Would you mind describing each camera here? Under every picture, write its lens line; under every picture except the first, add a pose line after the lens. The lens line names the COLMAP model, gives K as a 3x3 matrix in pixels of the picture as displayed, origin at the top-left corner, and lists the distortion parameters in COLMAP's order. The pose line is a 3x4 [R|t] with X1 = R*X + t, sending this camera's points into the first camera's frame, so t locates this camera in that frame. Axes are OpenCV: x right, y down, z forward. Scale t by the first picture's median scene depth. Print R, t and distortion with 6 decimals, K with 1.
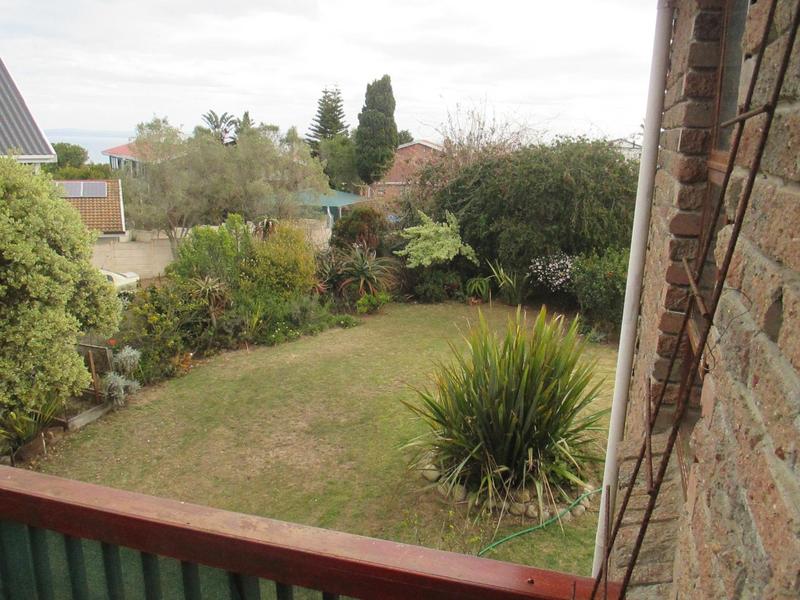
lens RADIAL K [[665.1, 0, 400.0], [0, 665.1, 300.0], [0, 0, 1]] dist [-0.044725, 0.020958]
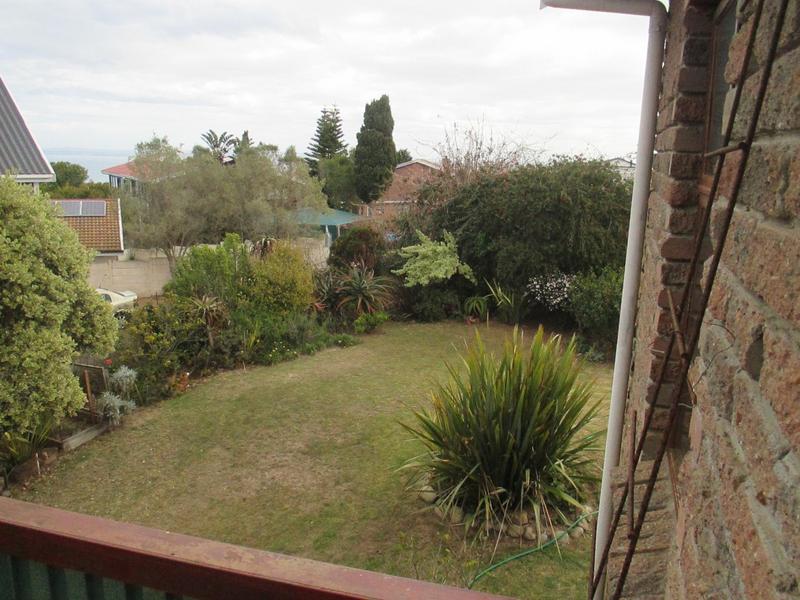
lens RADIAL K [[665.1, 0, 400.0], [0, 665.1, 300.0], [0, 0, 1]] dist [-0.044725, 0.020958]
pose [[0.999999, -0.000385, 0.001429, 0.002942], [0.000424, 0.999630, -0.027201, -0.002249], [-0.001418, 0.027202, 0.999629, 0.001532]]
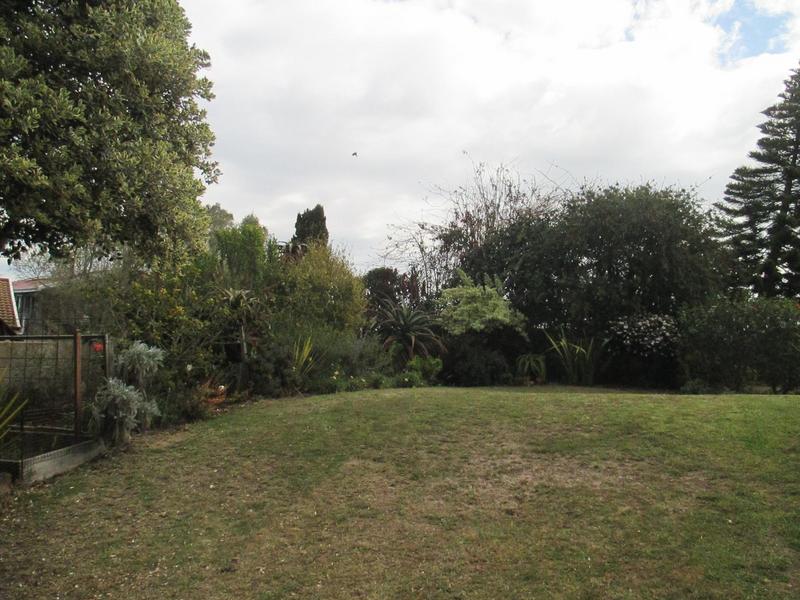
lens RADIAL K [[665.1, 0, 400.0], [0, 665.1, 300.0], [0, 0, 1]] dist [-0.044725, 0.020958]
pose [[0.978670, 0.031564, 0.203001, -0.326171], [0.028326, 0.957958, -0.285507, 0.208768], [-0.203479, 0.285167, 0.936630, 0.449728]]
